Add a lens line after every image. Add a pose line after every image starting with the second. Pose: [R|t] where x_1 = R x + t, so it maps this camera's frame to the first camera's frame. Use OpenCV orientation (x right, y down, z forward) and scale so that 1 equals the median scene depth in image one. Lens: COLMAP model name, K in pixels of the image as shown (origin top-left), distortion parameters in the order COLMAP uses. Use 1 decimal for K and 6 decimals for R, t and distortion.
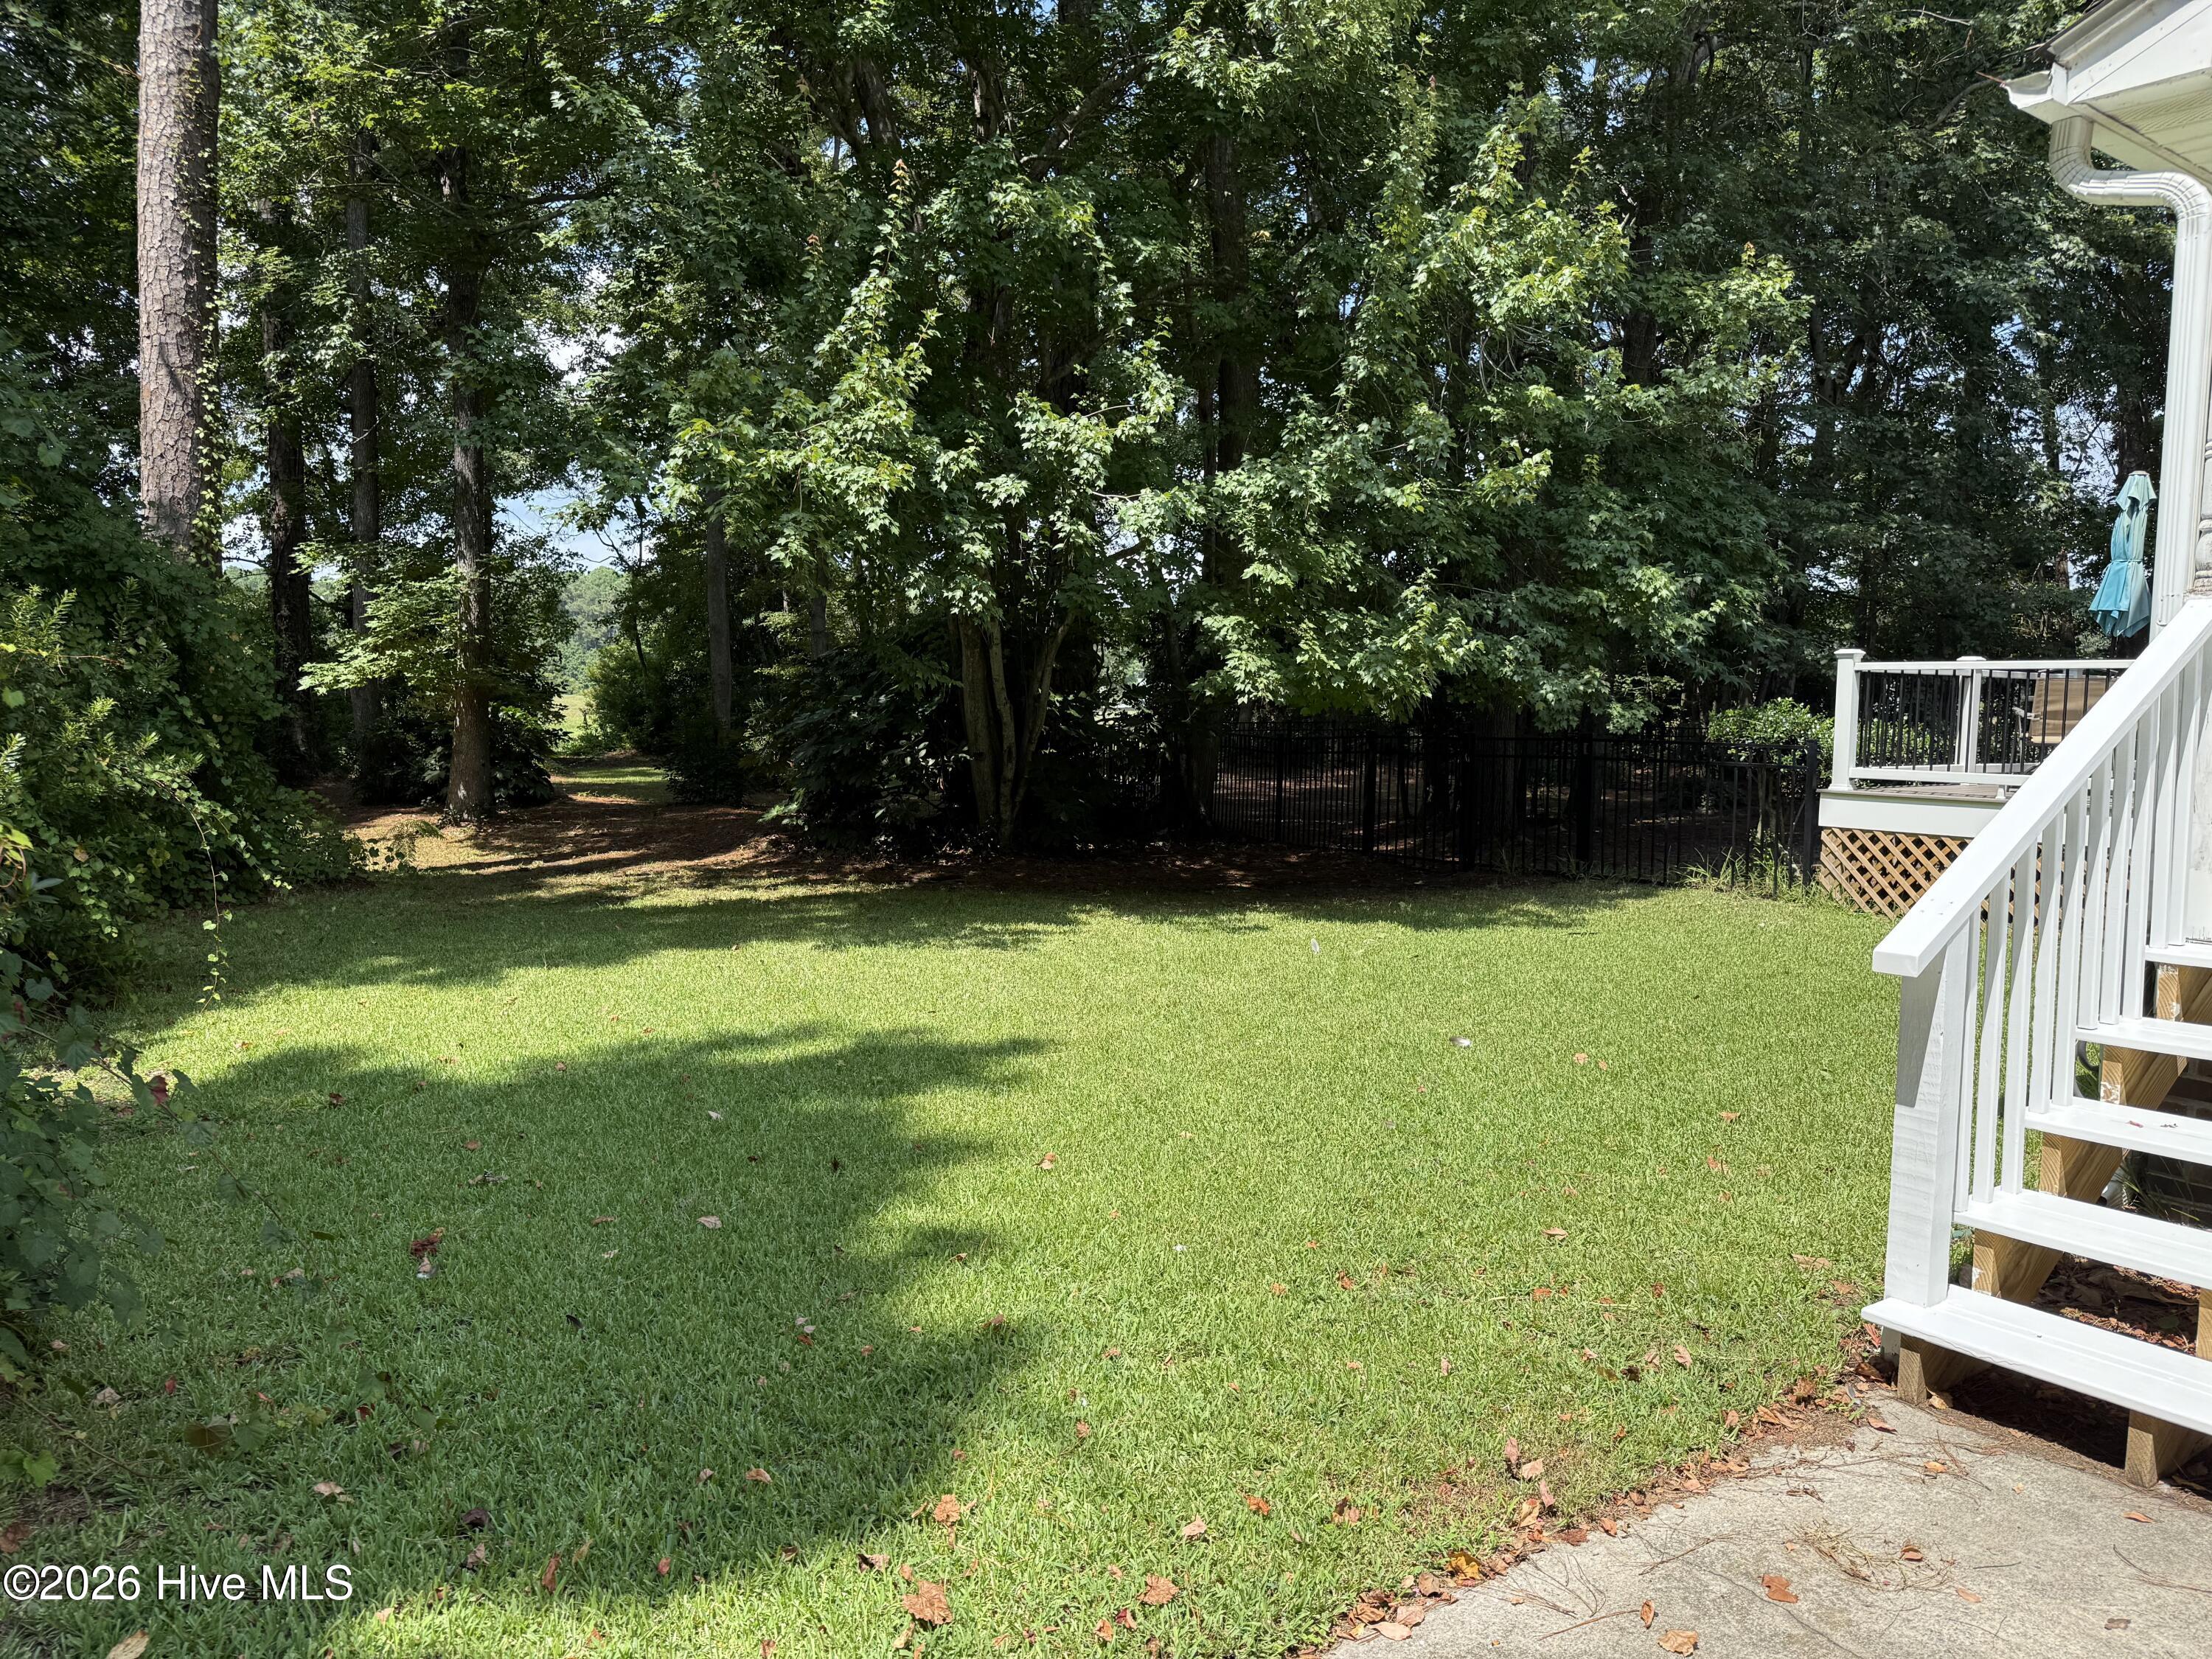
lens RADIAL K [[1551.4, 0, 1106.0], [0, 1551.4, 829.5], [0, 0, 1]] dist [0.193213, -0.353895]
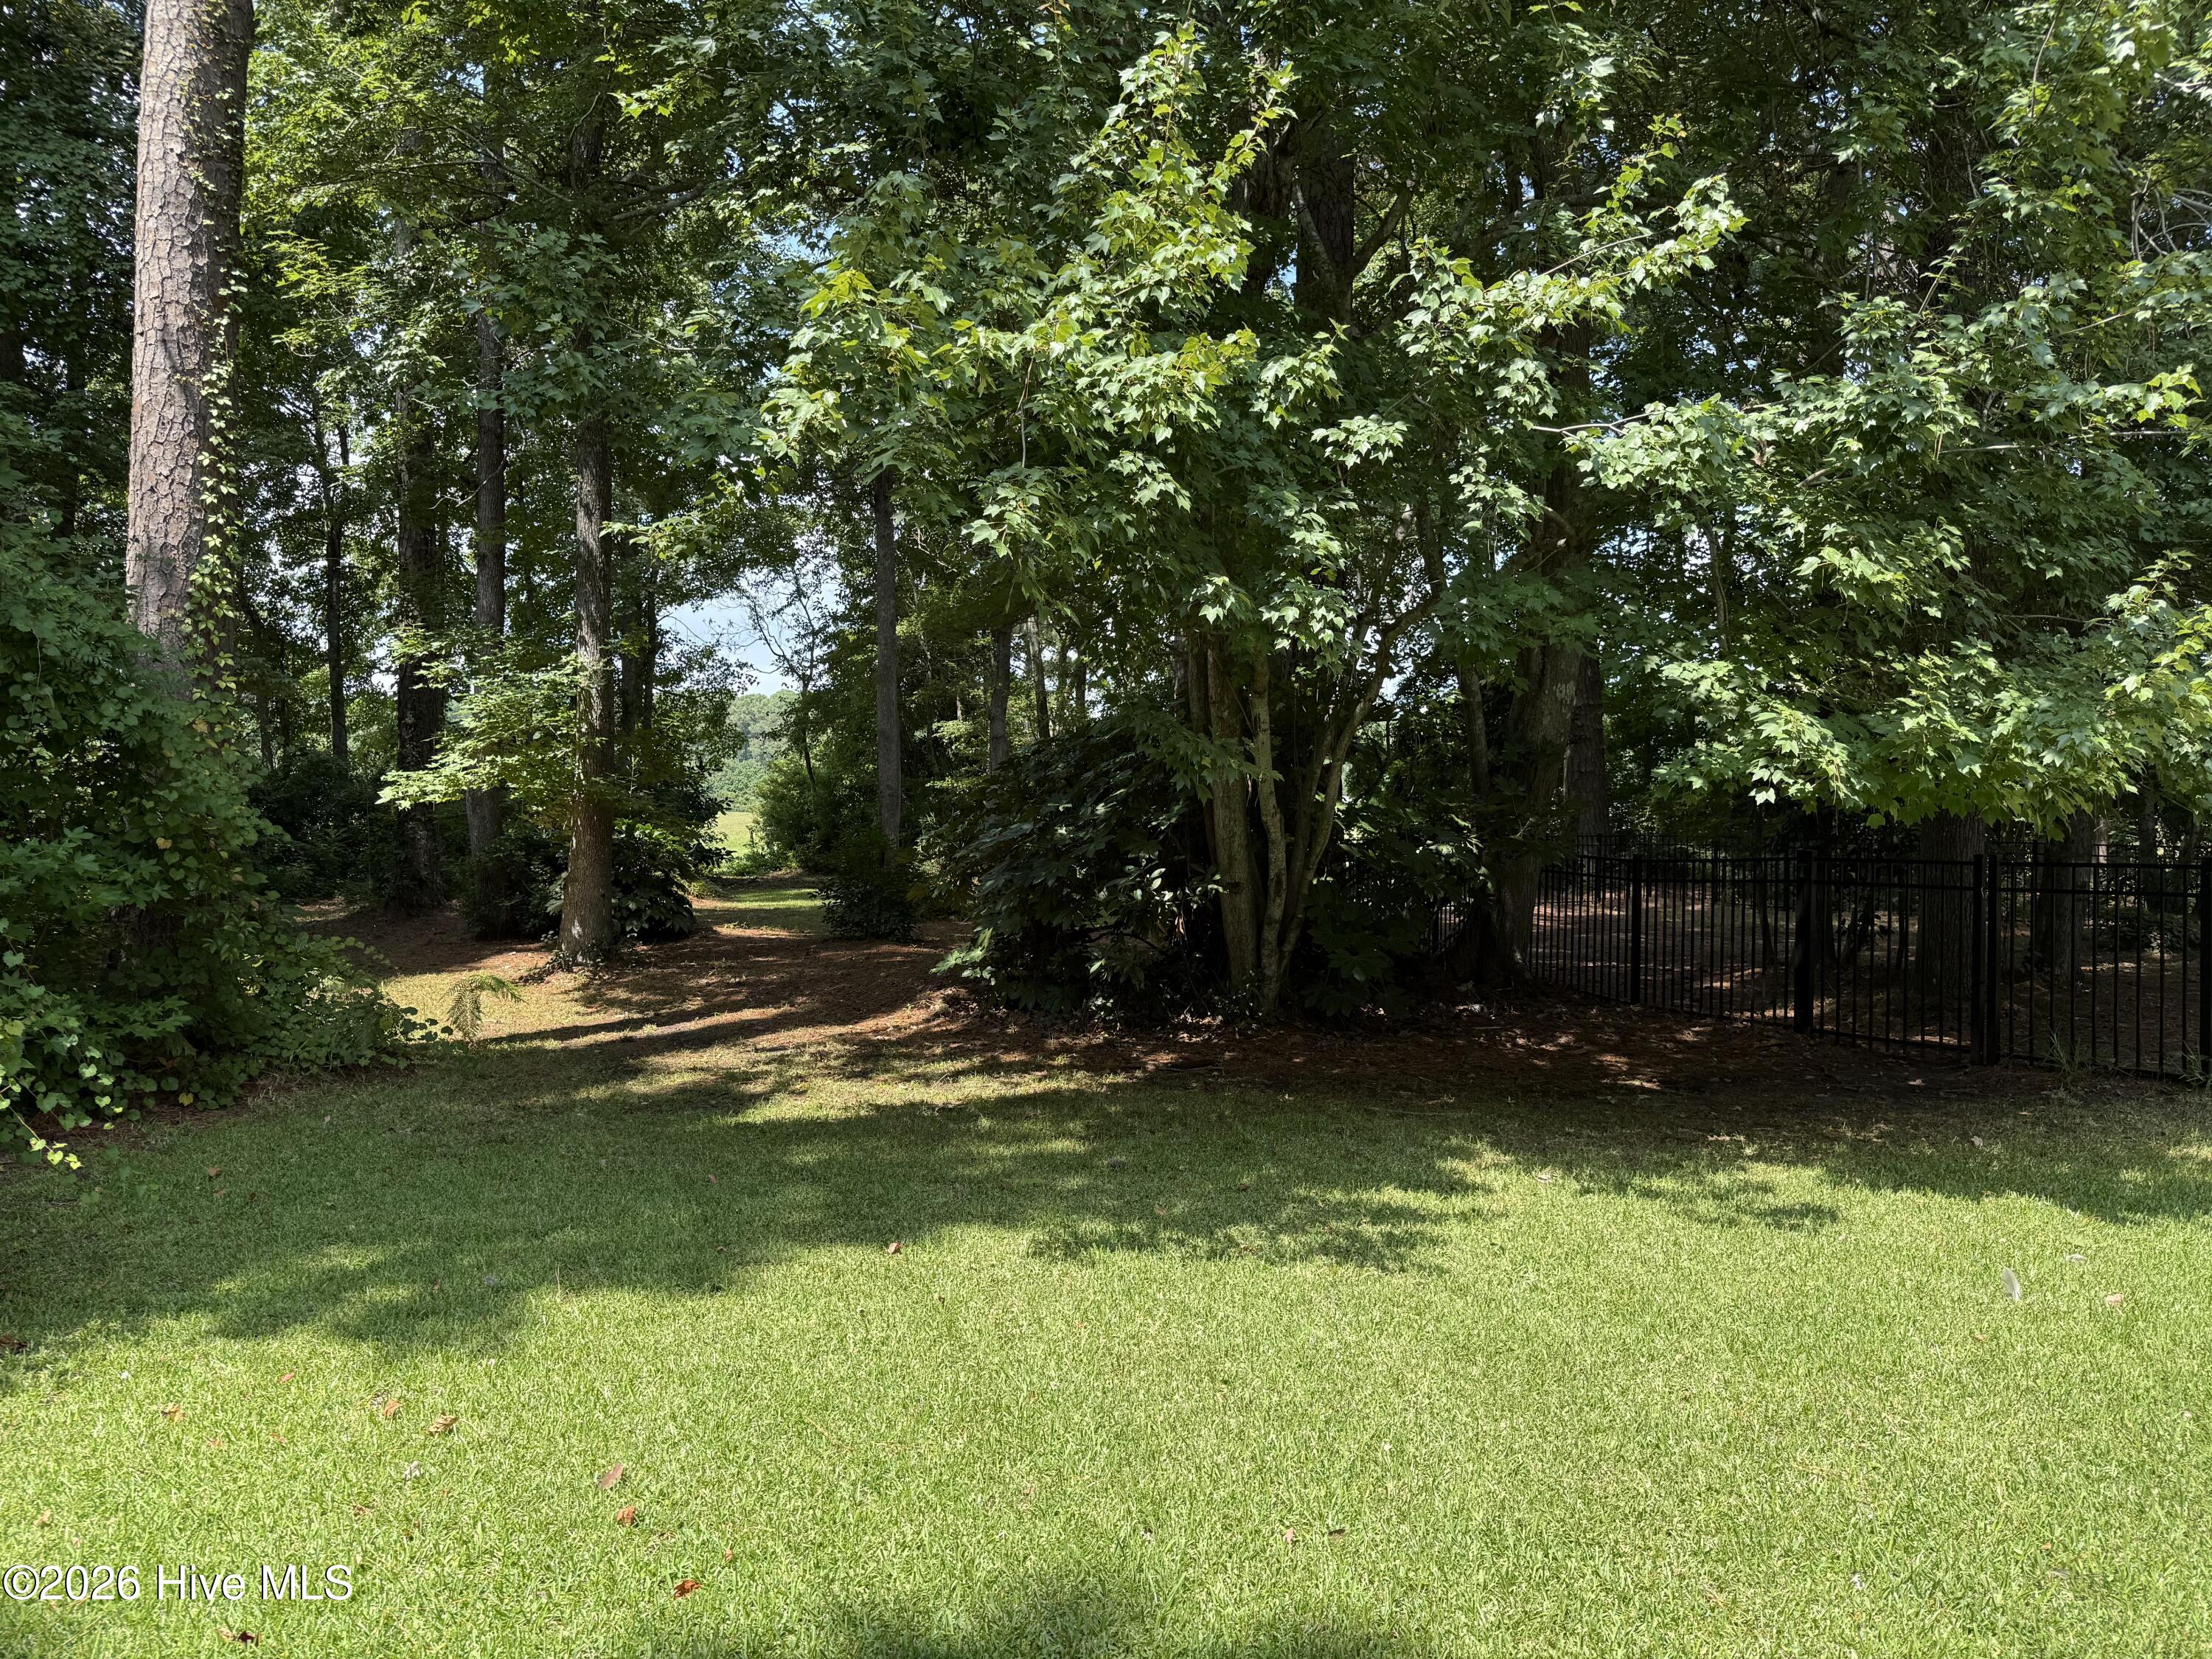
lens RADIAL K [[1533.3, 0, 1088.9], [0, 1533.3, 846.5], [0, 0, 1]] dist [0.108349, -0.142492]
pose [[0.993665, -0.000892, -0.112376, -0.070493], [-0.006337, 0.997933, -0.063953, -0.020883], [0.112200, 0.064260, 0.991606, 0.300661]]
